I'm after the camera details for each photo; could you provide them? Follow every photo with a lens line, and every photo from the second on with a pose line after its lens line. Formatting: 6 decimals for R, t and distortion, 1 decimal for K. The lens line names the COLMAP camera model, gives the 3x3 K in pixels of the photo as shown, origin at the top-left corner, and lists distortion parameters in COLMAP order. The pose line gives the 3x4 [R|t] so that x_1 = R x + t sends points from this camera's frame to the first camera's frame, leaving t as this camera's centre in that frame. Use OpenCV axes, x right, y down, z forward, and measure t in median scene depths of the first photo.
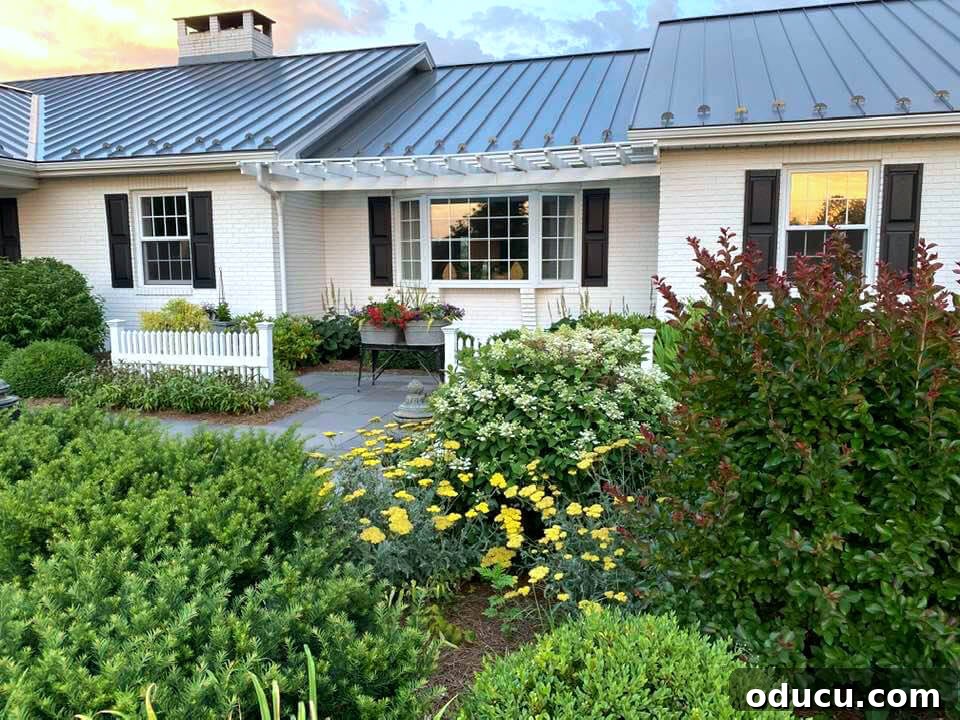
lens RADIAL K [[728.9, 0, 469.9], [0, 728.9, 355.2], [0, 0, 1]] dist [0.085611, -0.148469]
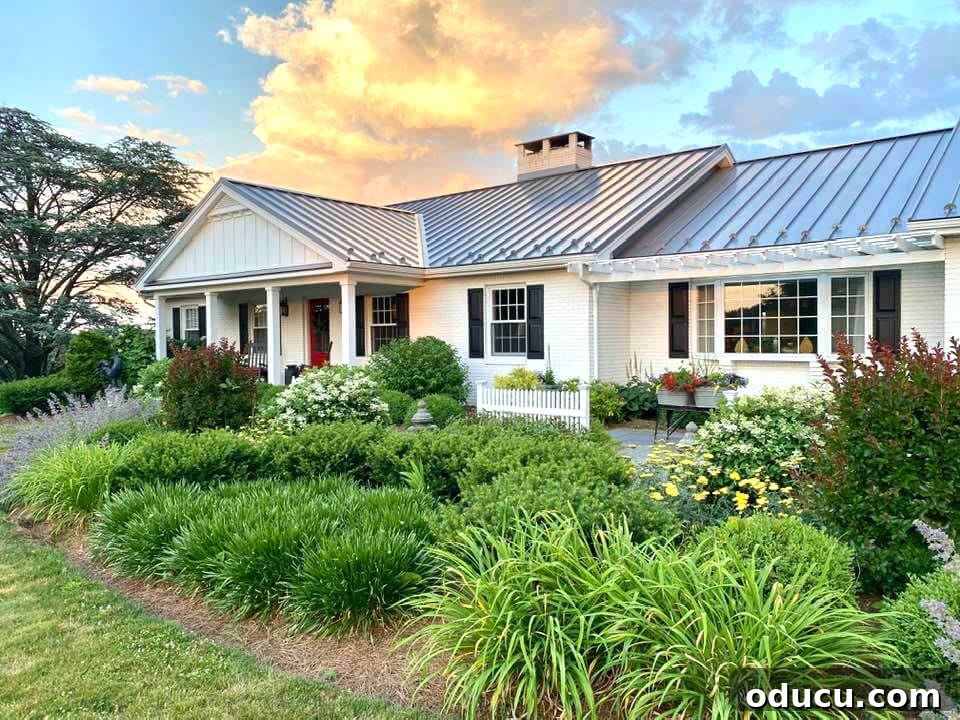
lens RADIAL K [[728.9, 0, 469.9], [0, 728.9, 355.2], [0, 0, 1]] dist [0.085611, -0.148469]
pose [[0.918459, 0.008419, -0.395427, 0.039686], [-0.046723, 0.995082, -0.087339, 0.019769], [0.392747, 0.098693, 0.914335, -0.218532]]
